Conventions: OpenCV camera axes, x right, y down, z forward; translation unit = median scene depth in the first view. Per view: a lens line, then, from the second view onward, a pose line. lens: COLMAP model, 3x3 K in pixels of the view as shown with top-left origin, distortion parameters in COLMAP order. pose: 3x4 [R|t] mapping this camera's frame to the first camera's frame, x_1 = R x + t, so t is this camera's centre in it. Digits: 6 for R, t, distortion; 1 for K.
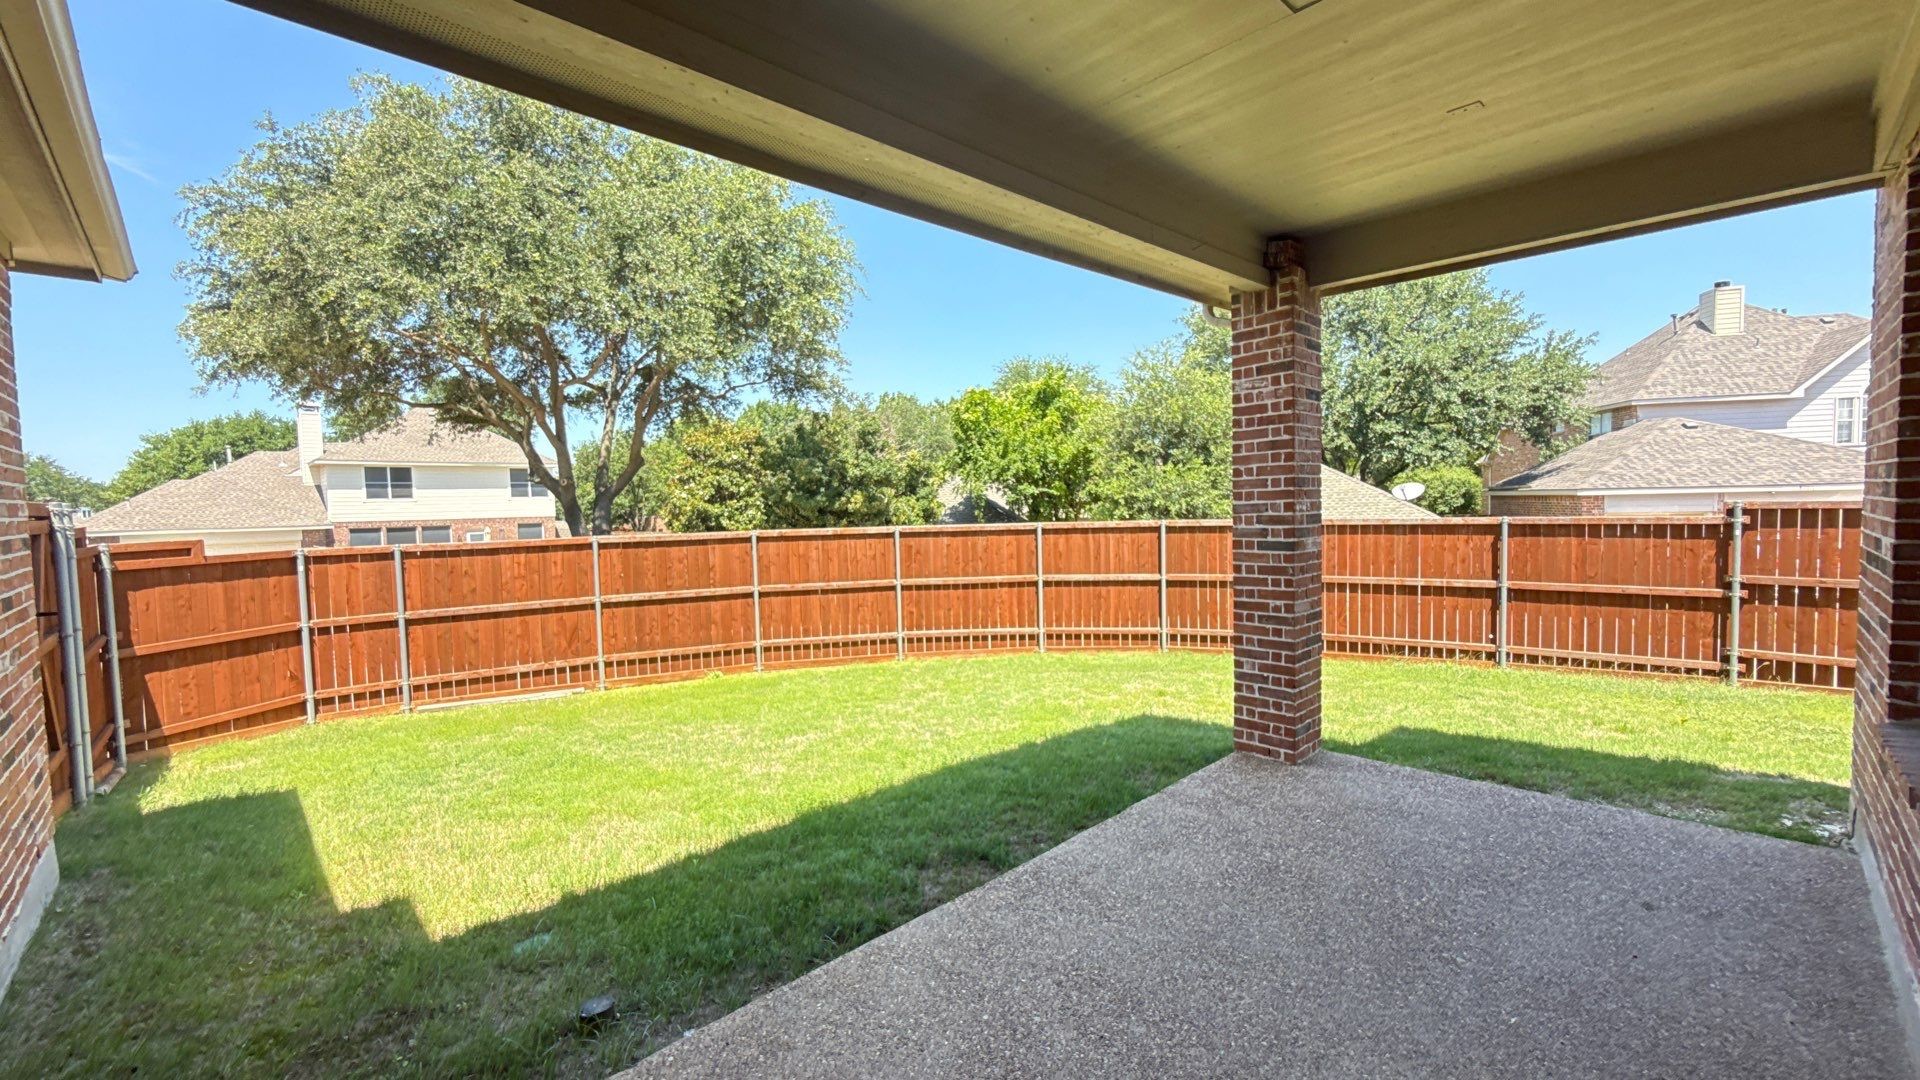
lens RADIAL K [[768.8, 0, 961.5], [0, 768.8, 539.8], [0, 0, 1]] dist [0.000117, 0.000163]
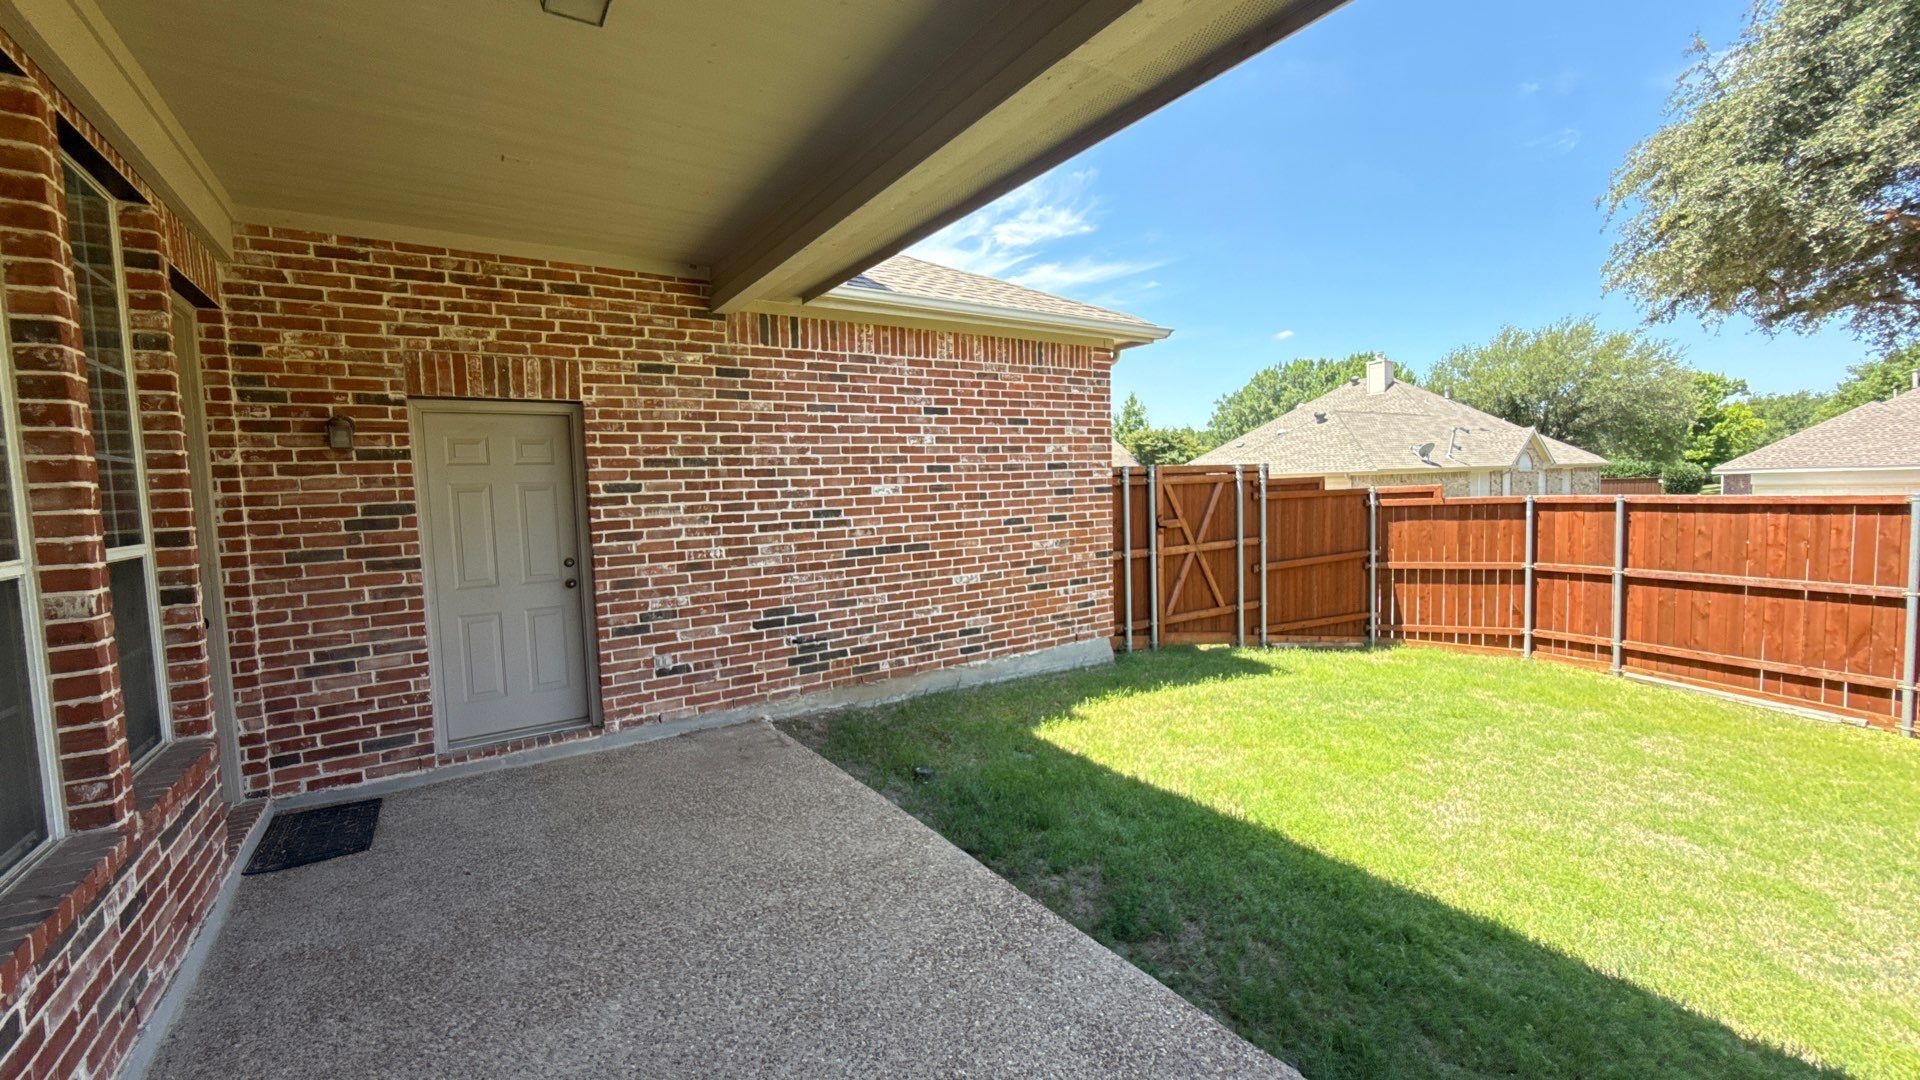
lens RADIAL K [[768.8, 0, 961.5], [0, 768.8, 539.8], [0, 0, 1]] dist [0.000117, 0.000163]
pose [[-0.176762, 0.097328, -0.979430, 0.335848], [-0.011157, 0.994837, 0.100872, -0.025965], [0.984190, 0.028757, -0.174763, 0.396206]]
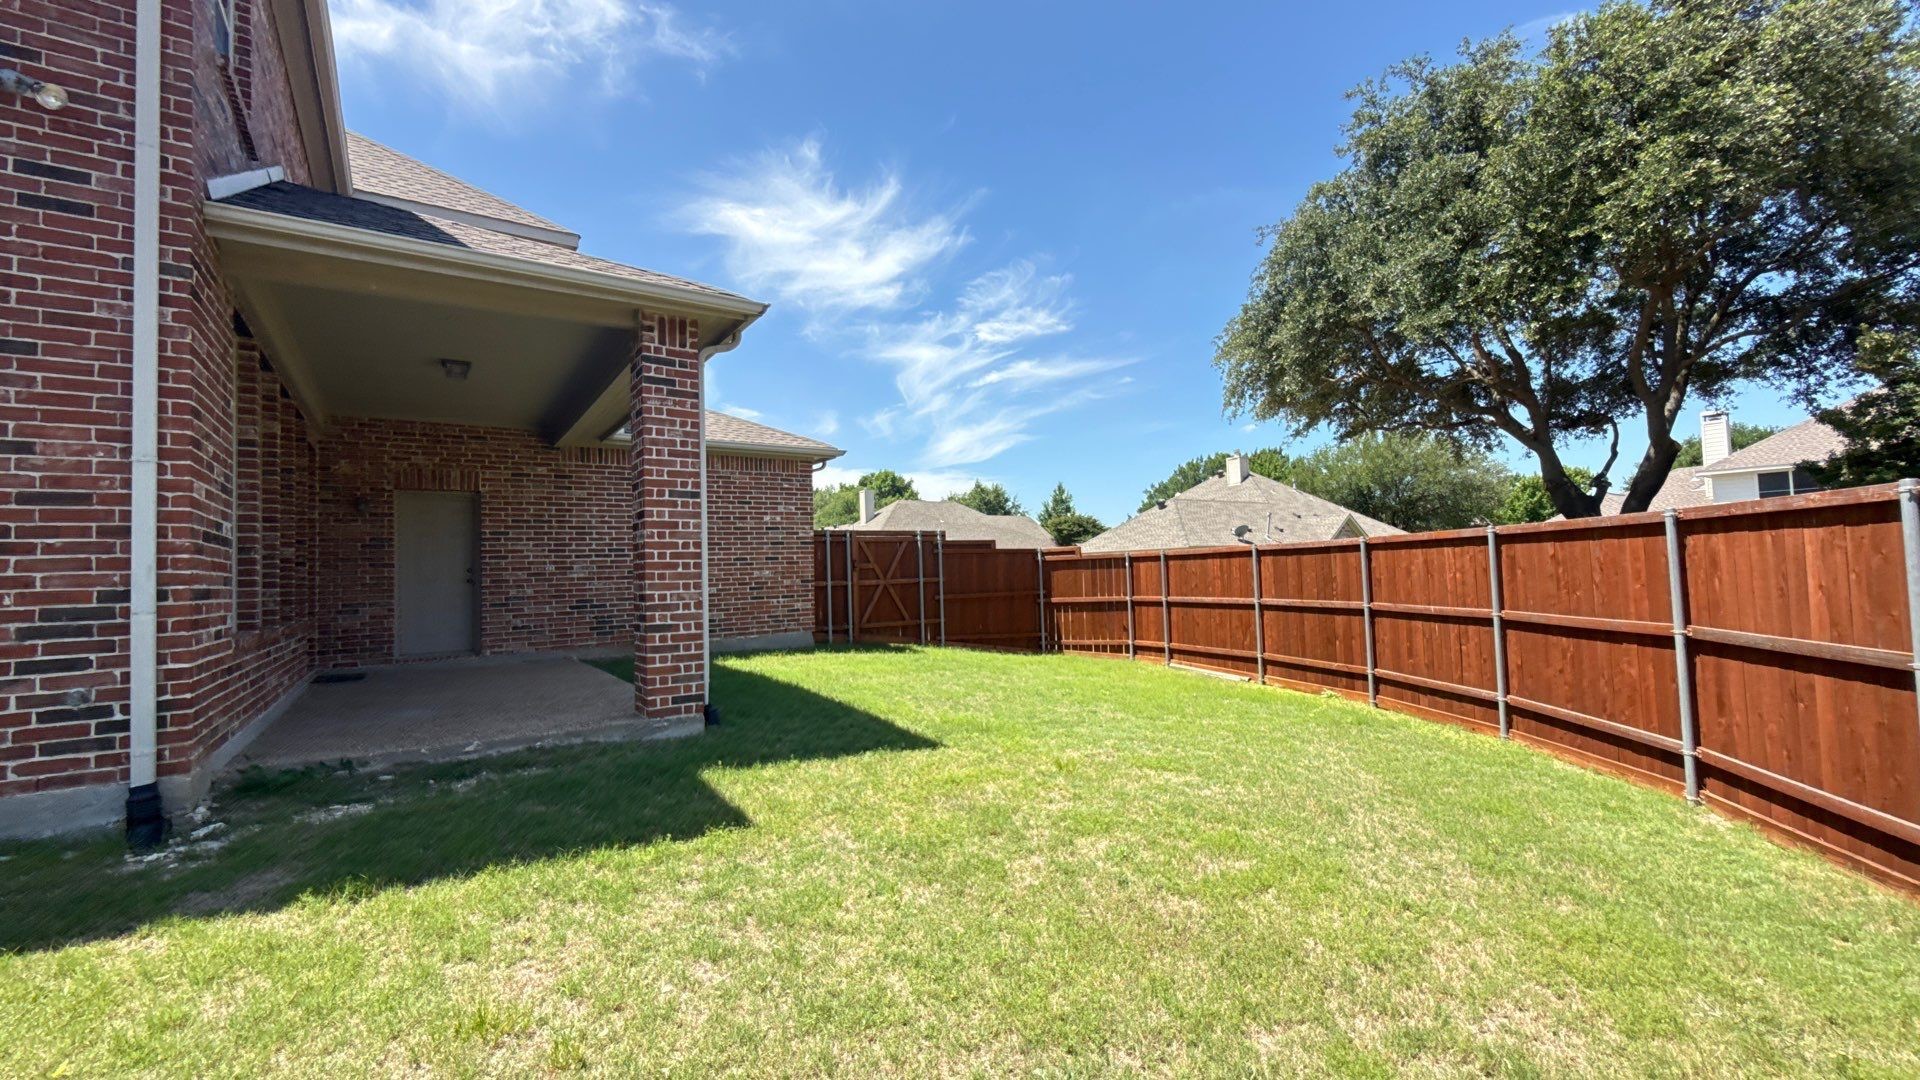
lens RADIAL K [[768.8, 0, 961.5], [0, 768.8, 539.8], [0, 0, 1]] dist [0.000117, 0.000163]
pose [[-0.157100, -0.014626, -0.987474, 0.818584], [-0.012705, 0.999838, -0.012788, 0.009862], [0.987501, 0.010537, -0.157261, 0.886101]]
